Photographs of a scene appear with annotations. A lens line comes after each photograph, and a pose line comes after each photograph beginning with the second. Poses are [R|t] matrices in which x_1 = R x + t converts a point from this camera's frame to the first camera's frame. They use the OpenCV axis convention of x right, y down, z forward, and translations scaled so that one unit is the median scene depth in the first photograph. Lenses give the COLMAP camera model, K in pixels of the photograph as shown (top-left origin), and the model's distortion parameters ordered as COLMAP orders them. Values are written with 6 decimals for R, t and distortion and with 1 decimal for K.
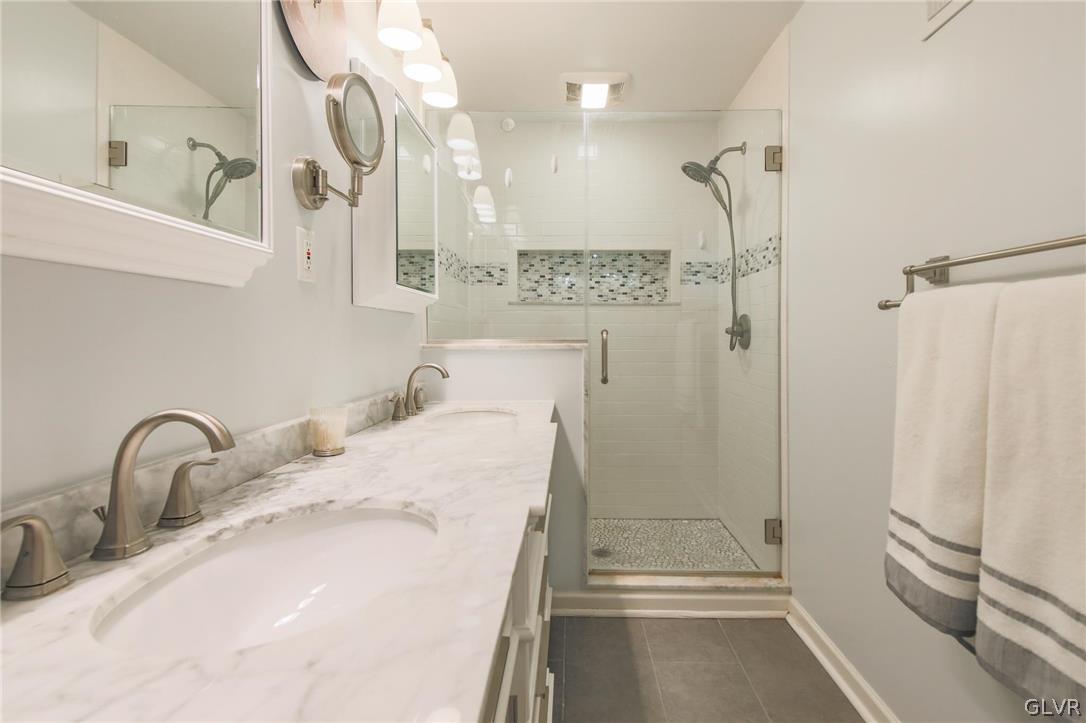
lens RADIAL K [[492.2, 0, 534.9], [0, 492.2, 345.7], [0, 0, 1]] dist [0.003895, -0.003304]
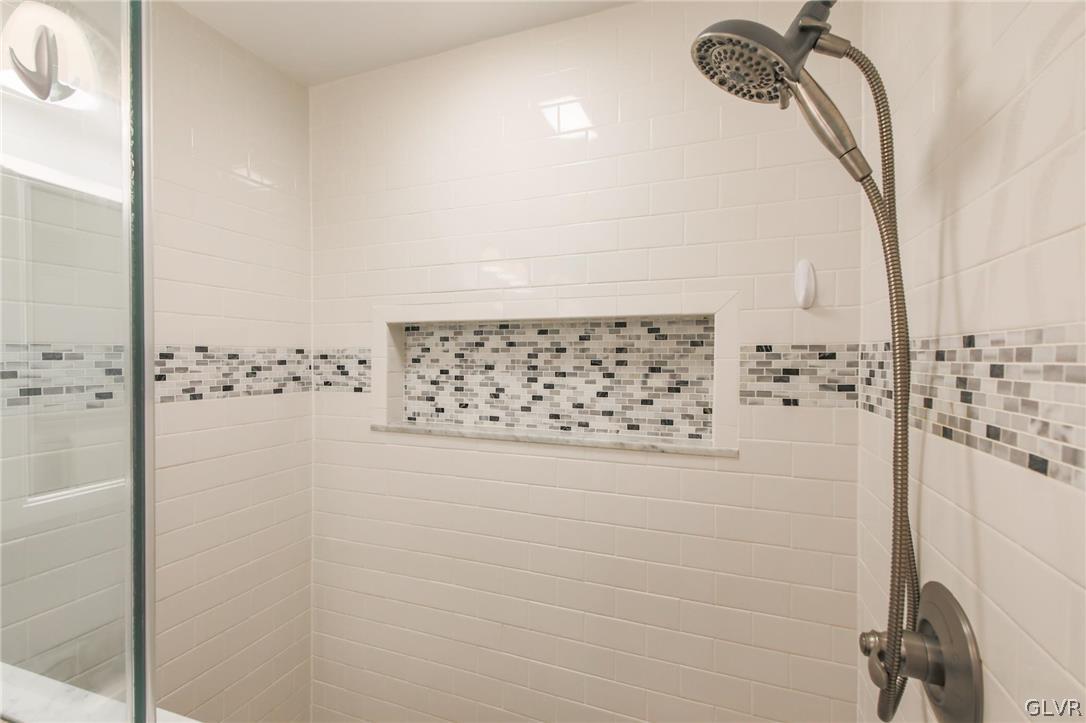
lens RADIAL K [[441.4, 0, 538.8], [0, 441.4, 367.3], [0, 0, 1]] dist [0.002088, -0.000037]
pose [[0.941410, 0.011232, -0.337077, 0.258383], [-0.006821, 0.999875, 0.014269, -0.153092], [0.337195, -0.011134, 0.941369, 0.611169]]
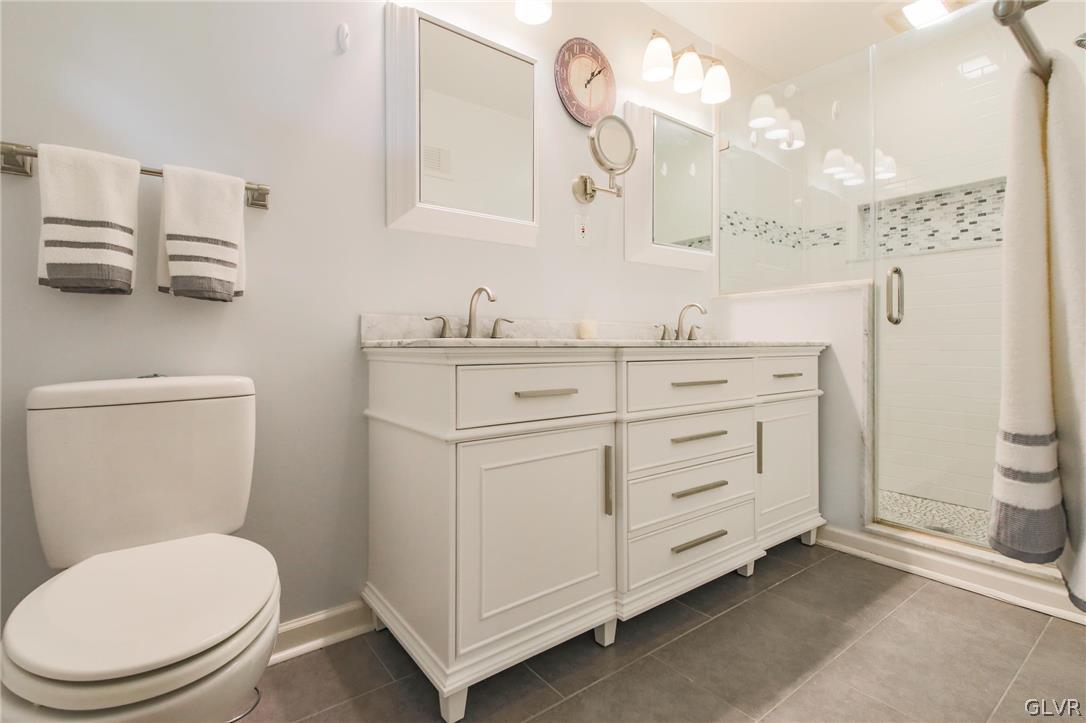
lens RADIAL K [[492.2, 0, 534.2], [0, 492.2, 351.1], [0, 0, 1]] dist [0.003895, -0.003304]
pose [[0.634067, 0.001666, -0.773277, 0.300852], [-0.009564, 0.999938, -0.005689, 0.098327], [0.773219, 0.011003, 0.634043, -0.089725]]
